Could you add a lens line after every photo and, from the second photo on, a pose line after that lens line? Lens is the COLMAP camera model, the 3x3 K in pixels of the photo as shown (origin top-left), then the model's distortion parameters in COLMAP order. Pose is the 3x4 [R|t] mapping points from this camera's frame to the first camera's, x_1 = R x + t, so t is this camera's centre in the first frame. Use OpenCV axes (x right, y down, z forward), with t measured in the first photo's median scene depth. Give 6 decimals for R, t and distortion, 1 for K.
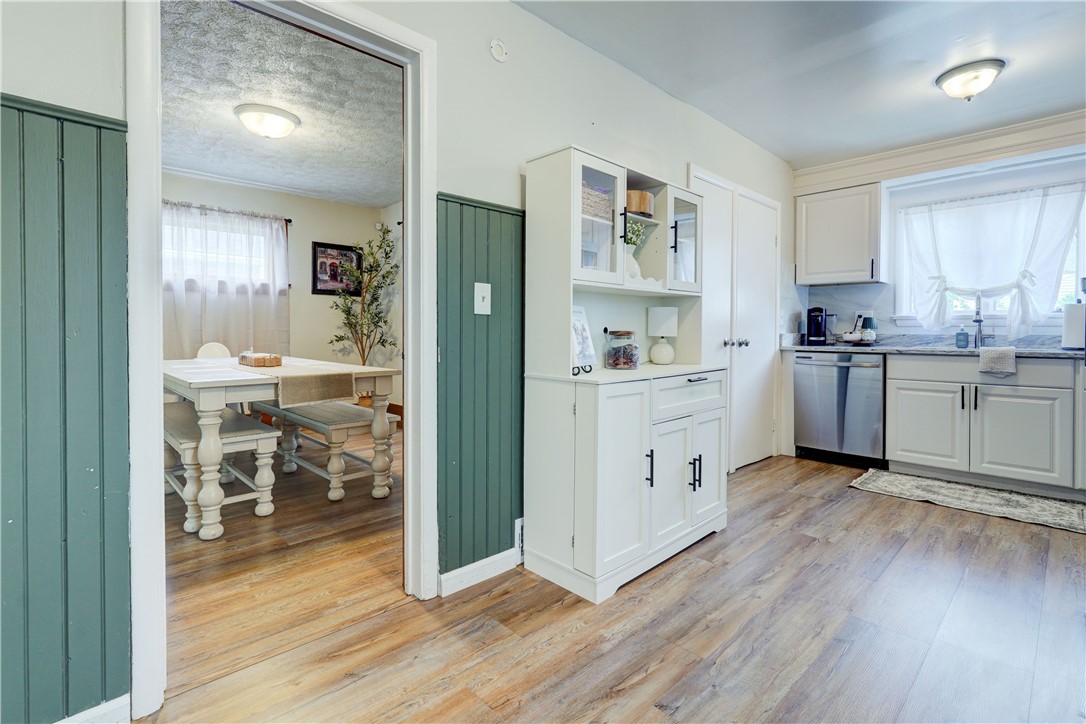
lens RADIAL K [[456.5, 0, 494.4], [0, 456.5, 339.1], [0, 0, 1]] dist [-0.006430, 0.001325]
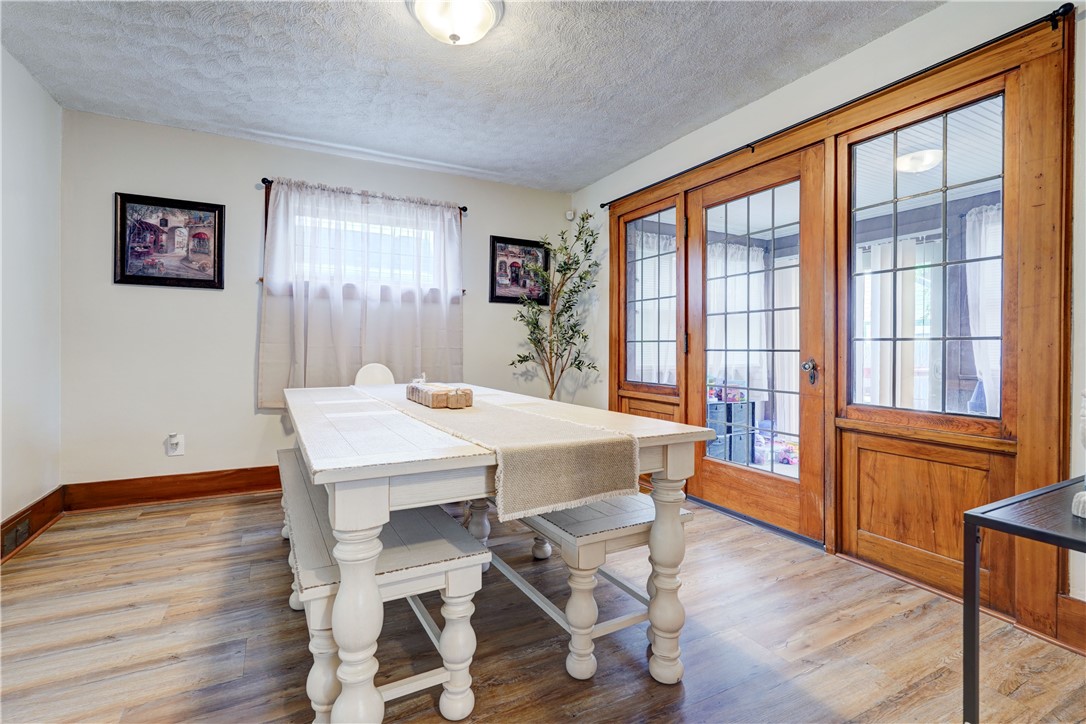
lens RADIAL K [[503.6, 0, 562.6], [0, 503.6, 353.4], [0, 0, 1]] dist [-0.011319, 0.004950]
pose [[0.980276, 0.004636, -0.197581, -0.120290], [-0.006691, 0.999930, -0.009735, -0.003790], [0.197522, 0.010865, 0.980238, 0.201864]]
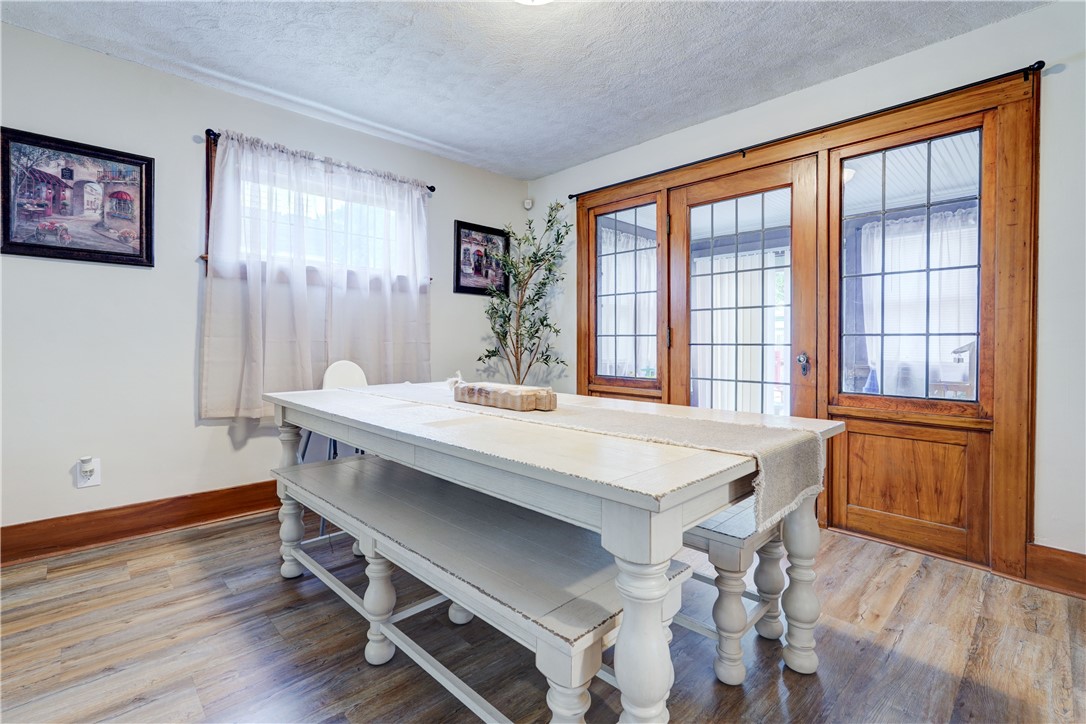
lens RADIAL K [[503.6, 0, 562.6], [0, 503.6, 351.0], [0, 0, 1]] dist [-0.011319, 0.004950]
pose [[0.997114, 0.000408, 0.075911, -0.331310], [-0.000200, 0.999996, -0.002741, -0.005157], [-0.075912, 0.002718, 0.997111, 0.221148]]
